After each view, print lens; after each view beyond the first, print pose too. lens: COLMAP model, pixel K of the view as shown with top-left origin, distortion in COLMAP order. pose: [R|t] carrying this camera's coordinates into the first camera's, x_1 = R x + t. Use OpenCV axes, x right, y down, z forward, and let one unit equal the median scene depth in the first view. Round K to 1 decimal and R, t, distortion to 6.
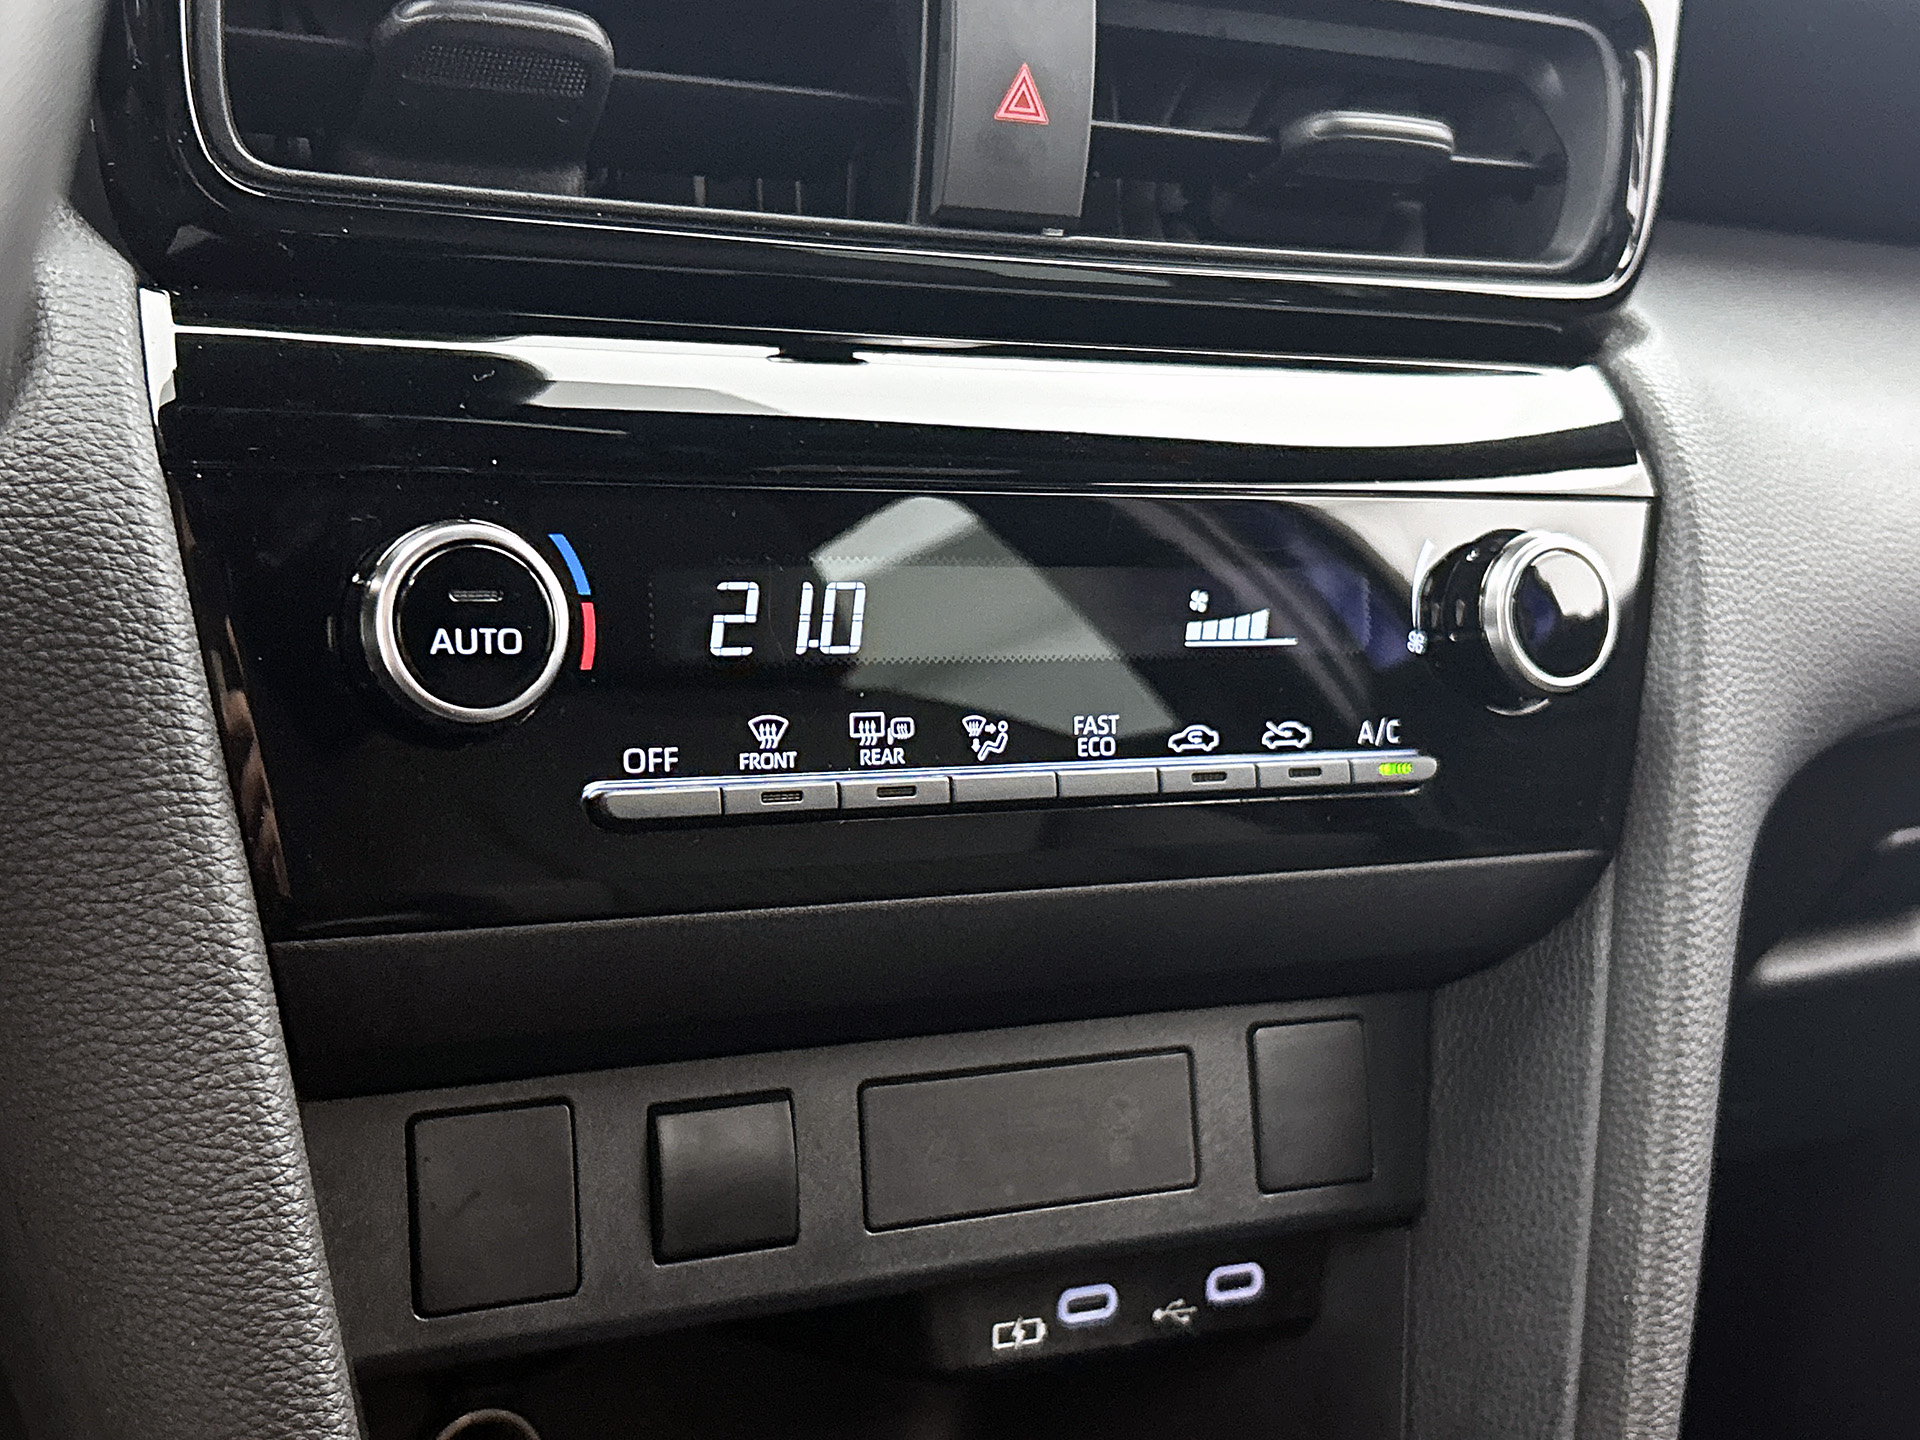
lens RADIAL K [[2541.9, 0, 956.1], [0, 2541.9, 738.4], [0, 0, 1]] dist [0.068639, 0.000000]
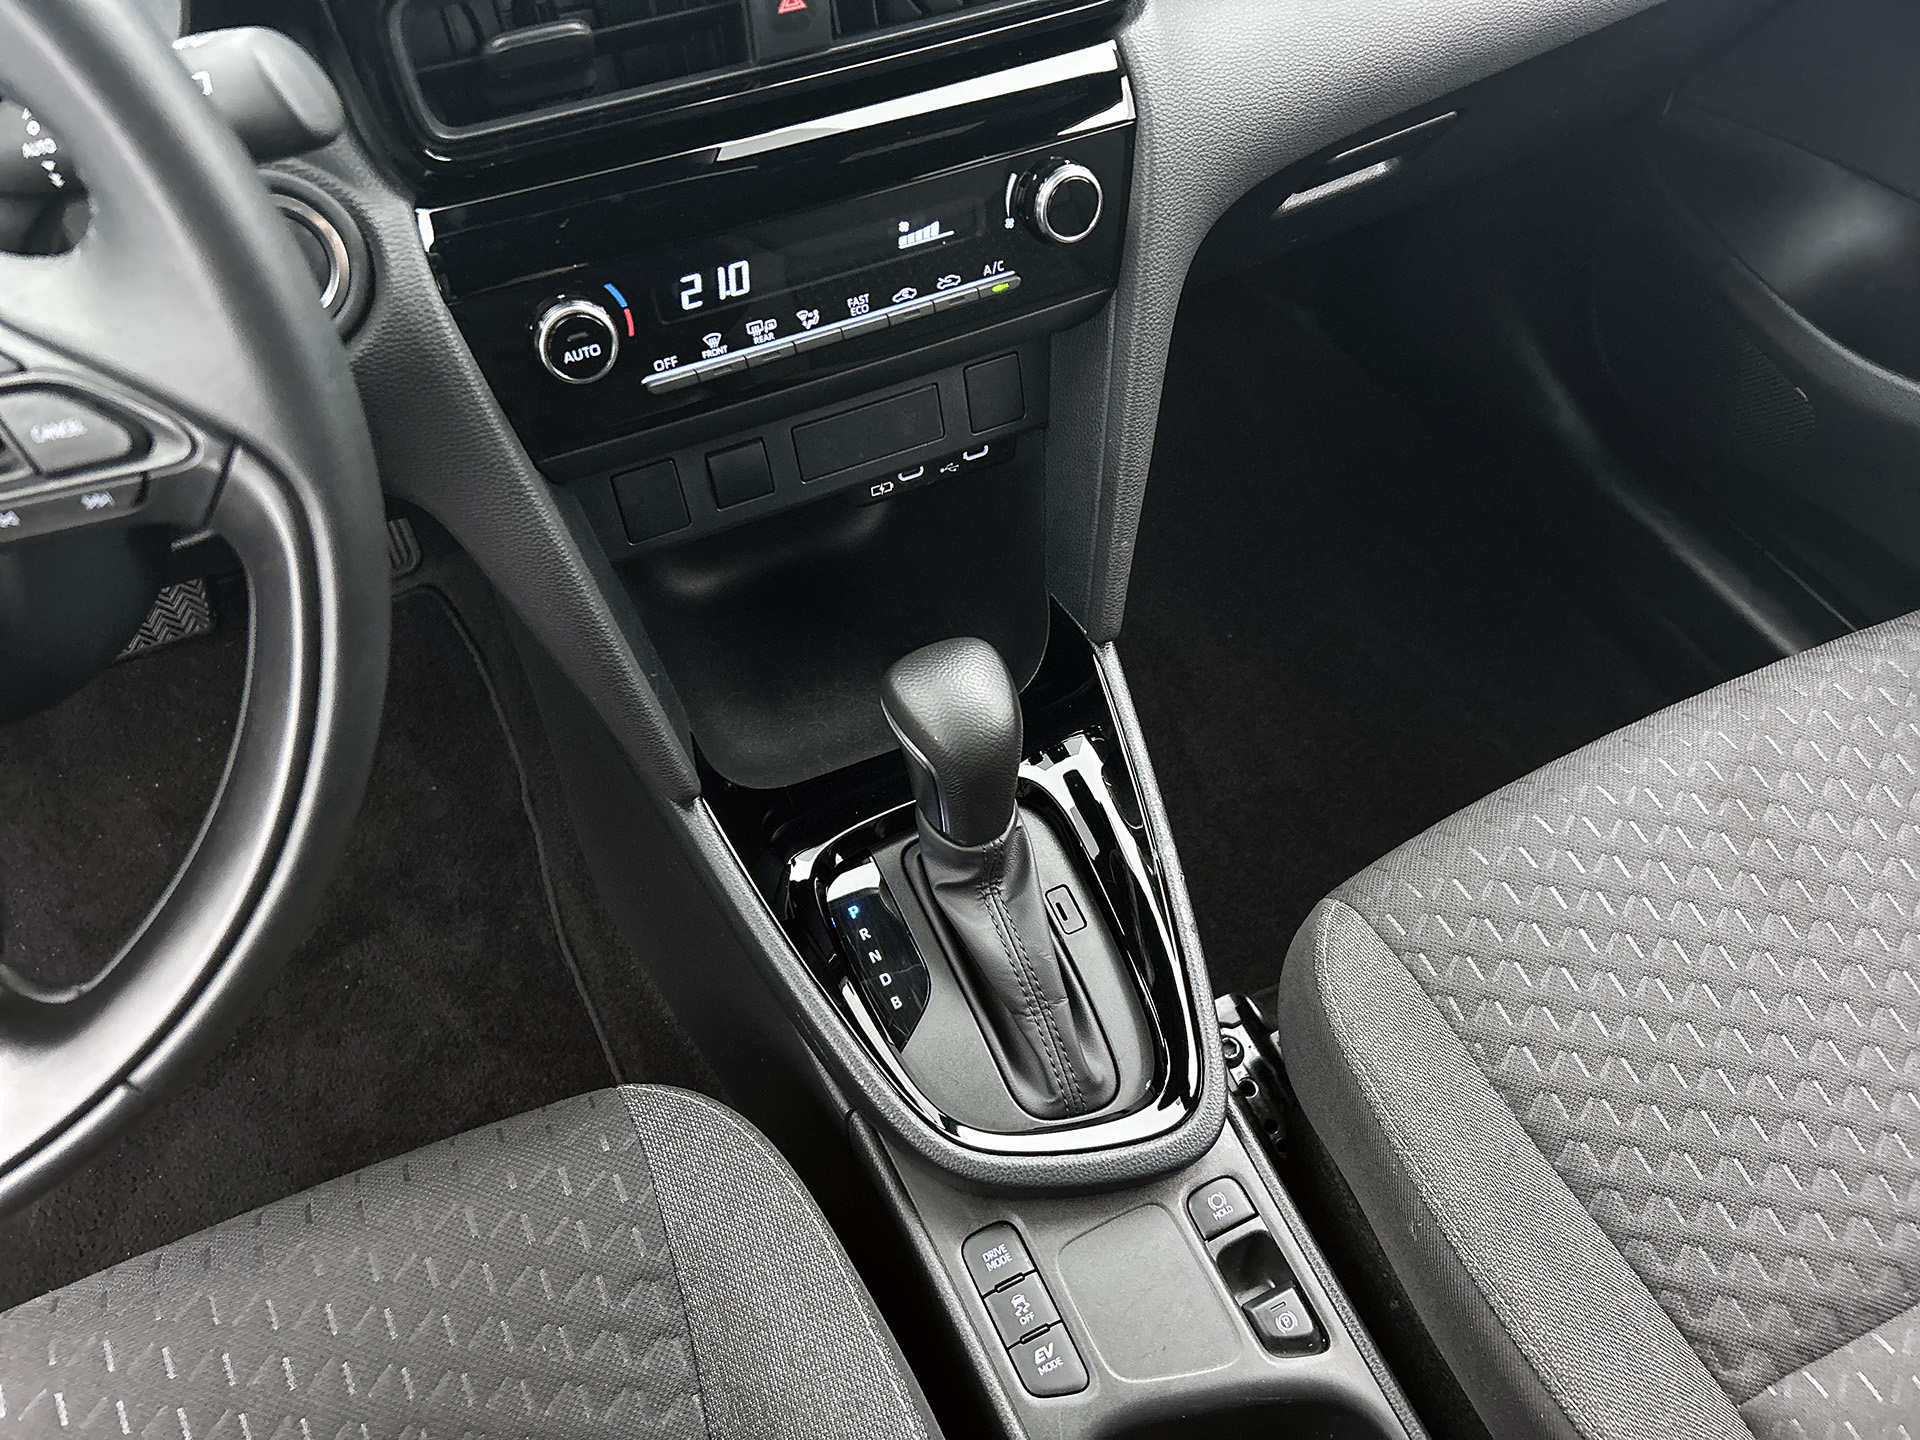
lens RADIAL K [[1468.2, 0, 954.6], [0, 1468.2, 714.8], [0, 0, 1]] dist [0.041281, -0.056088]
pose [[0.993536, -0.026666, -0.110339, 0.276691], [0.087479, 0.799298, 0.594533, -0.488558], [0.072340, -0.600342, 0.796465, -0.303236]]
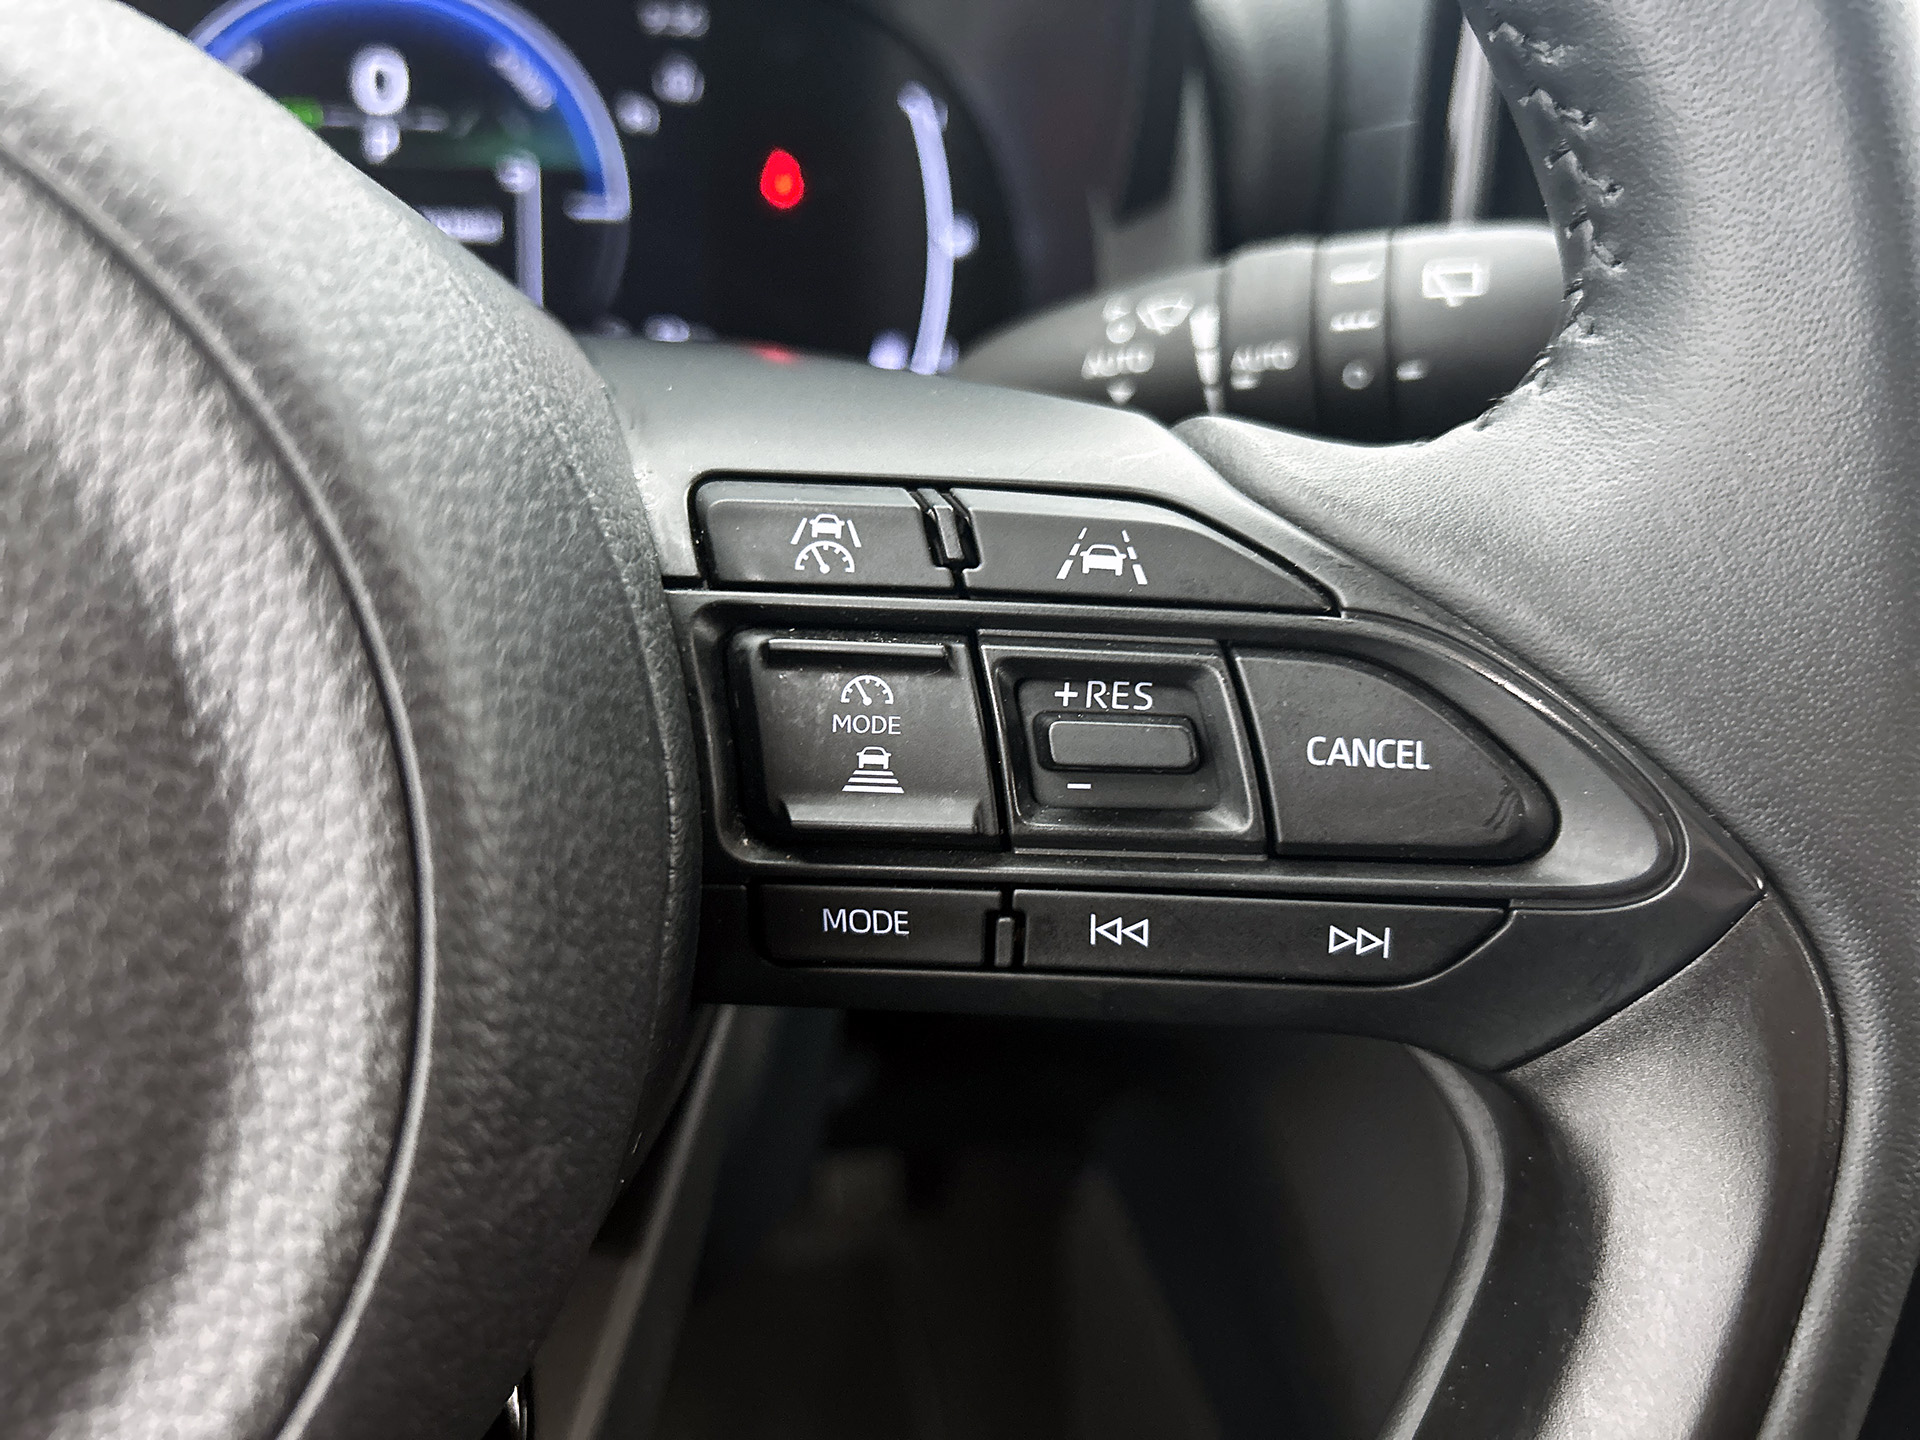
lens RADIAL K [[1549.6, 0, 955.0], [0, 1549.6, 708.9], [0, 0, 1]] dist [-0.036467, -0.001948]
pose [[0.947858, 0.081466, -0.308106, -0.243514], [-0.037804, 0.988691, 0.145121, -0.231928], [0.316444, -0.125907, 0.940218, 0.021377]]
